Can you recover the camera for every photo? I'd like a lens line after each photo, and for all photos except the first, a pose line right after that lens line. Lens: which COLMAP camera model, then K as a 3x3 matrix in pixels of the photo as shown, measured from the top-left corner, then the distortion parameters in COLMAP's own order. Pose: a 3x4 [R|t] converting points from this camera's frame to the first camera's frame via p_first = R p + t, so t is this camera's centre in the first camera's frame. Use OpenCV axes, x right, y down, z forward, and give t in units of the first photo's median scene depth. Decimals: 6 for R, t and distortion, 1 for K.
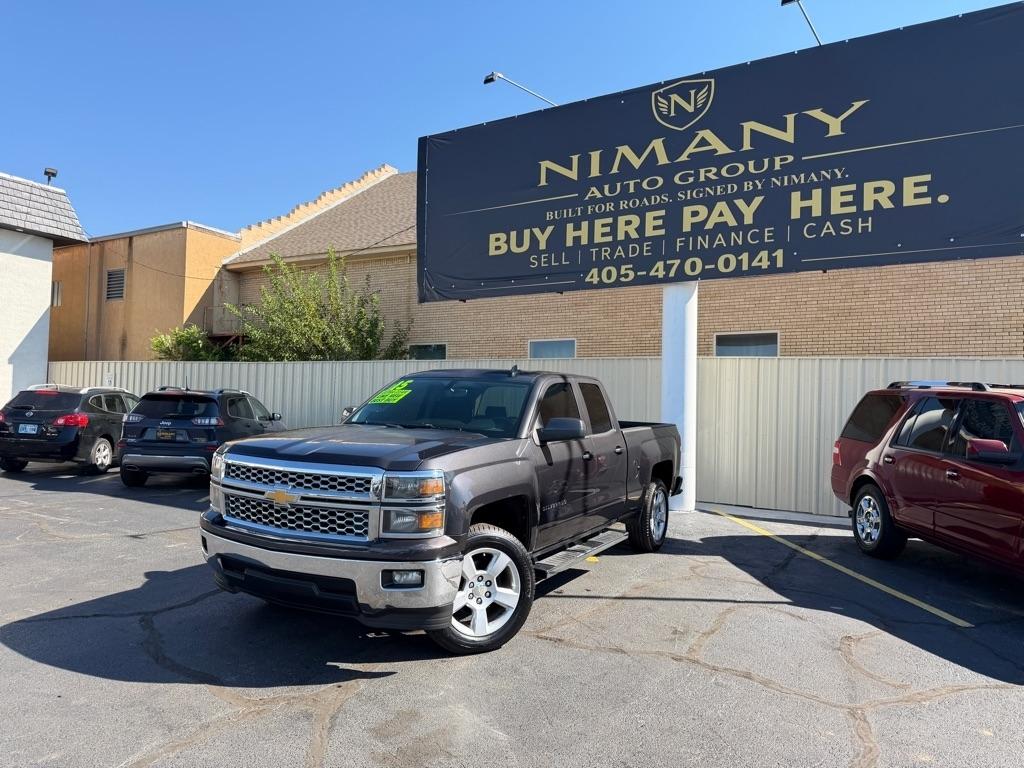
lens RADIAL K [[708.3, 0, 506.1], [0, 708.3, 391.9], [0, 0, 1]] dist [0.141999, -0.292237]
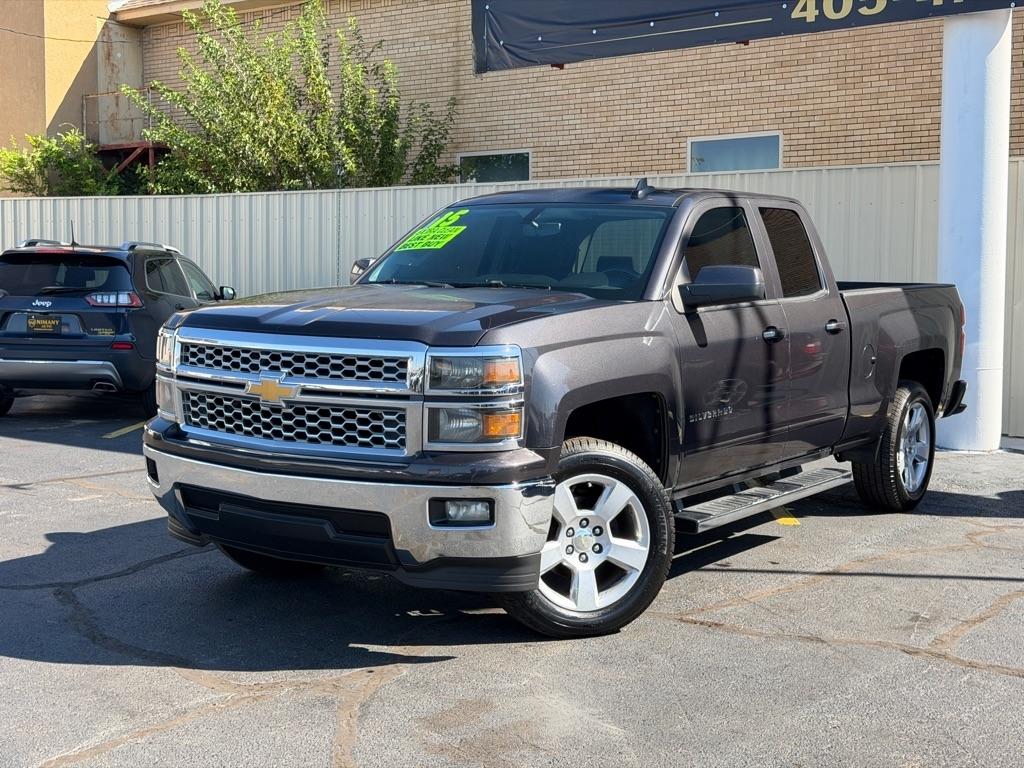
lens RADIAL K [[1410.6, 0, 496.3], [0, 1410.6, 382.4], [0, 0, 1]] dist [0.157790, -0.282350]
pose [[0.993632, -0.010817, -0.112156, 0.011705], [0.021117, 0.995621, 0.091064, 0.011199], [0.110680, -0.092852, 0.989509, -0.093038]]
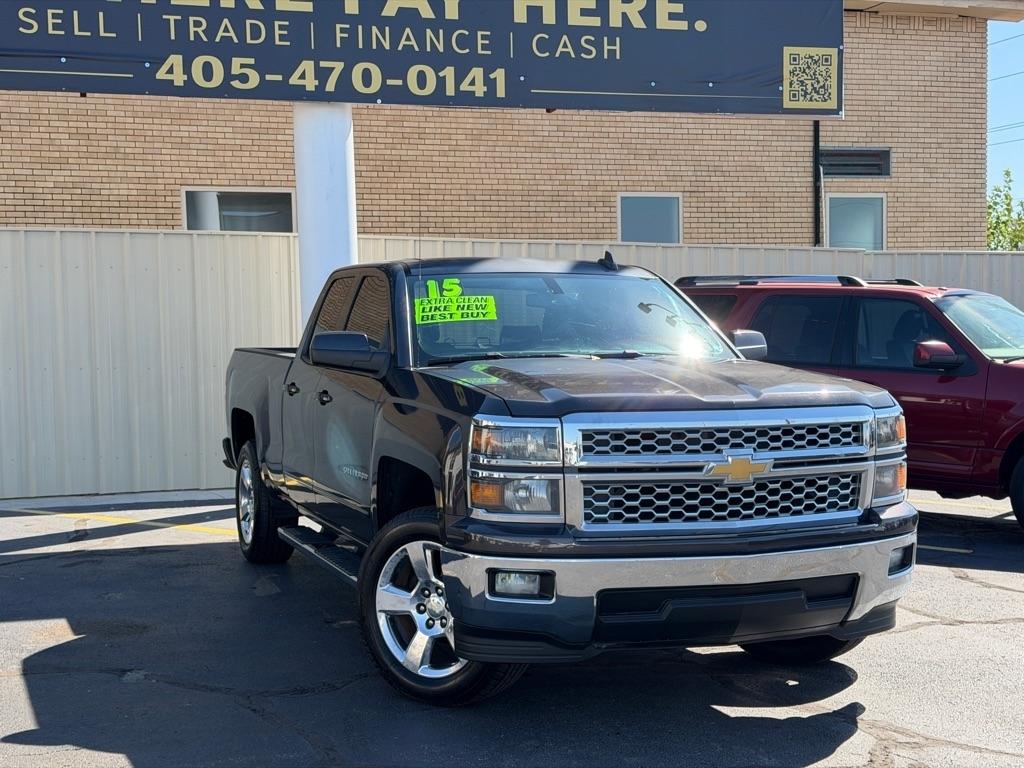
lens RADIAL K [[1411.3, 0, 512.7], [0, 1411.3, 398.1], [0, 0, 1]] dist [0.165523, -0.346806]
pose [[0.657152, -0.069179, 0.750577, -0.541934], [0.015407, 0.996804, 0.078384, -0.004878], [-0.753601, -0.039946, 0.656118, 0.141798]]
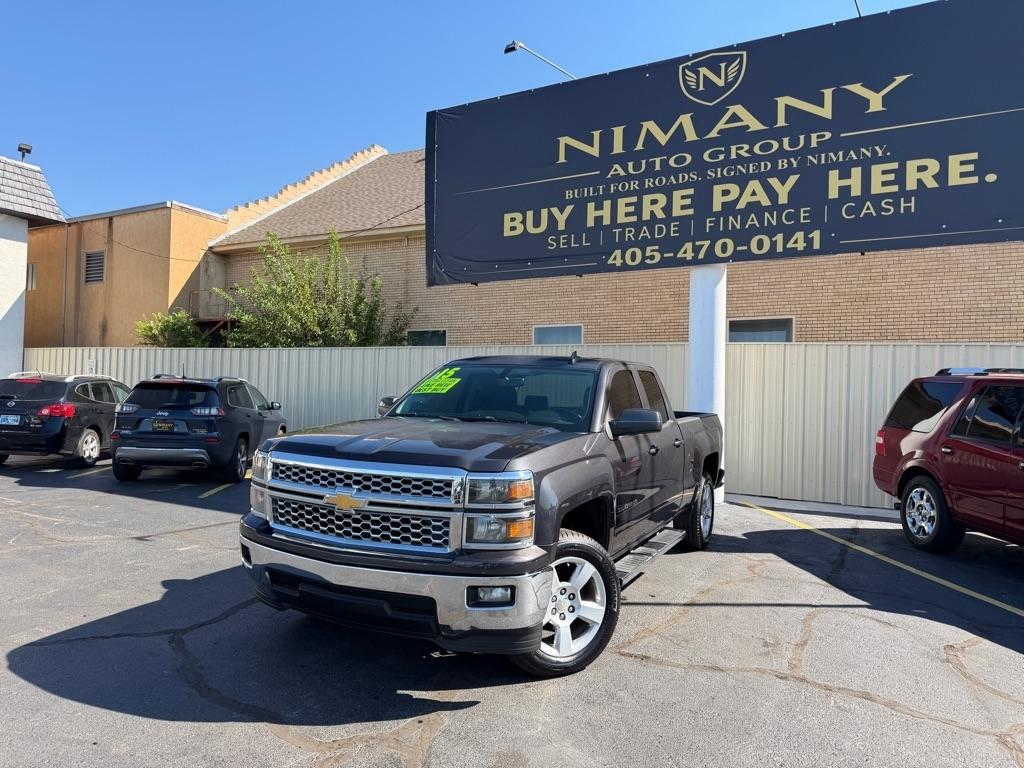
lens RADIAL K [[711.8, 0, 511.4], [0, 711.8, 387.1], [0, 0, 1]] dist [0.101974, -0.185593]
pose [[0.999336, -0.001977, 0.036393, -0.057161], [0.001551, 0.999930, 0.011740, -0.001236], [-0.036414, -0.011676, 0.999269, 0.049676]]
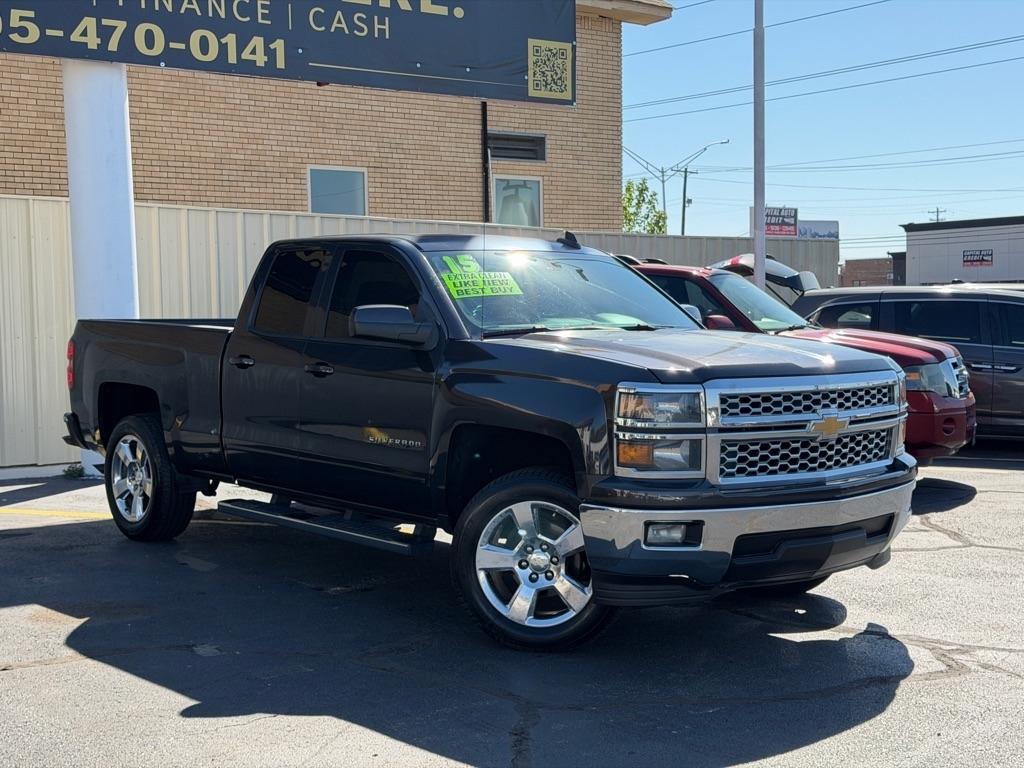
lens RADIAL K [[1410.0, 0, 519.4], [0, 1410.0, 390.3], [0, 0, 1]] dist [0.170668, -0.428035]
pose [[0.360537, -0.088341, 0.928552, -0.695360], [-0.002428, 0.995413, 0.095645, -0.009231], [-0.932742, -0.036738, 0.358669, 0.314857]]
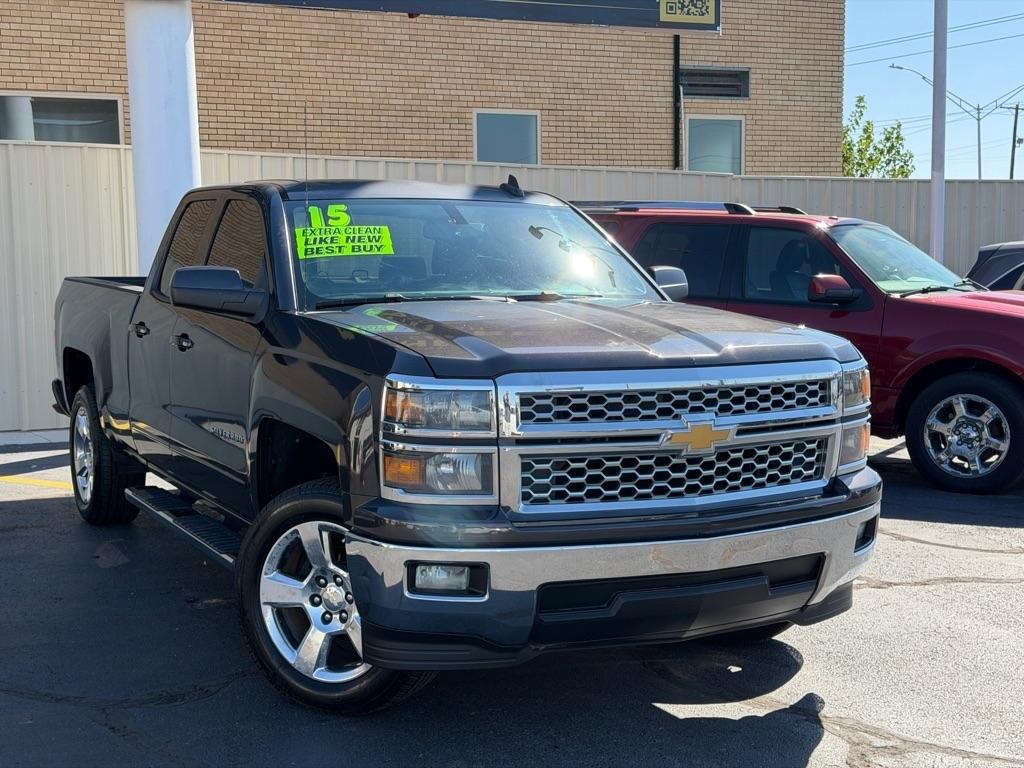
lens RADIAL K [[1411.3, 0, 512.7], [0, 1411.3, 398.1], [0, 0, 1]] dist [0.165523, -0.346806]
pose [[0.562112, -0.114660, 0.819075, -0.495927], [0.004291, 0.990735, 0.135745, -0.009078], [-0.827050, -0.072789, 0.557396, 0.216868]]
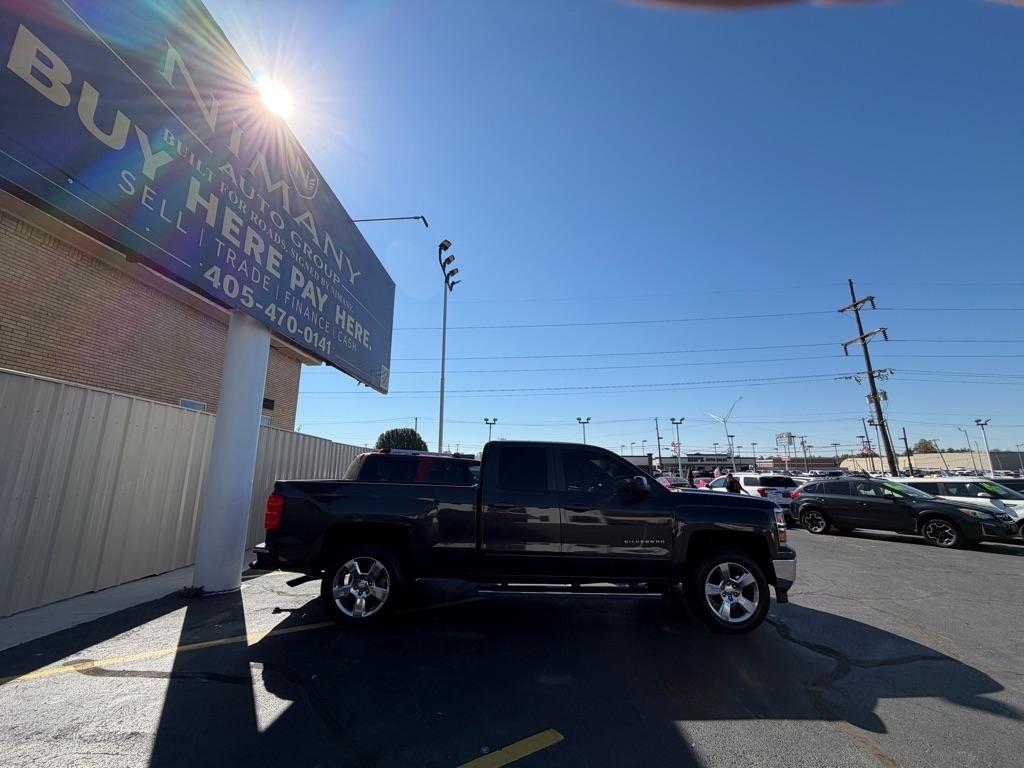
lens RADIAL K [[405.5, 0, 528.1], [0, 405.5, 384.5], [0, 0, 1]] dist [-0.000401, -0.000244]
pose [[-0.539842, 0.148654, 0.828536, -0.390377], [-0.033703, 0.979677, -0.197731, 0.013256], [-0.841091, -0.134667, -0.523861, 1.001430]]
